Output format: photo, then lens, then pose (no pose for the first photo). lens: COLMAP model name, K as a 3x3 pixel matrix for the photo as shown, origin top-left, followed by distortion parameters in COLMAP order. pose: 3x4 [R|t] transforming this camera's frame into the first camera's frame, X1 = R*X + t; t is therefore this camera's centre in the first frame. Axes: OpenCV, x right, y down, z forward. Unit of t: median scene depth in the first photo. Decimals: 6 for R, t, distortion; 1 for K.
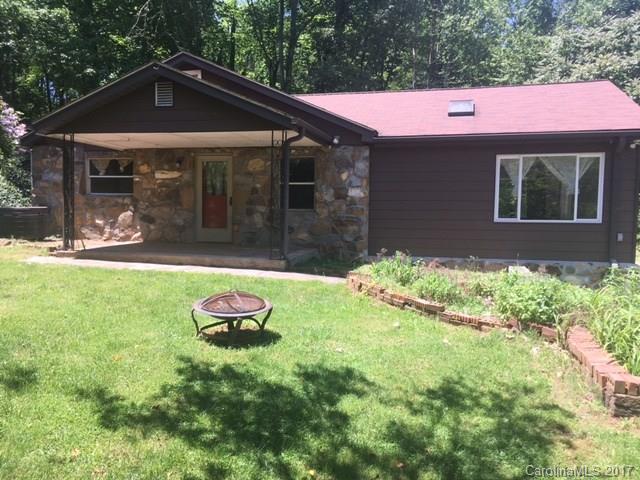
lens RADIAL K [[555.0, 0, 320.0], [0, 555.0, 240.0], [0, 0, 1]] dist [0.057273, -0.091510]
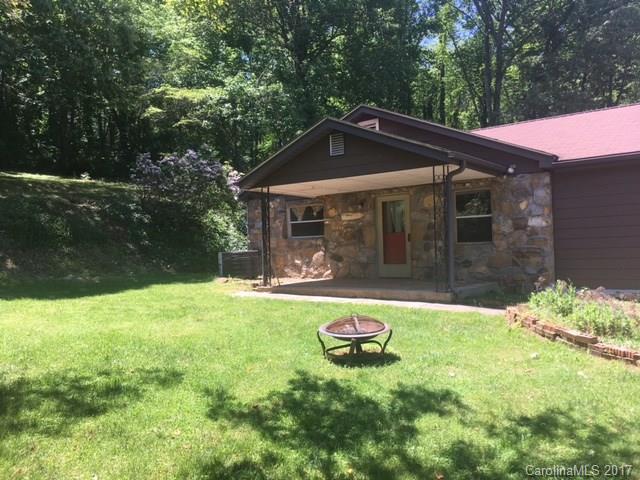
lens RADIAL K [[555.0, 0, 320.0], [0, 555.0, 240.0], [0, 0, 1]] dist [0.057273, -0.091510]
pose [[0.911523, -0.047126, -0.408540, 0.159070], [0.015320, 0.996614, -0.080780, 0.022416], [0.410963, 0.067374, 0.909159, -0.016599]]
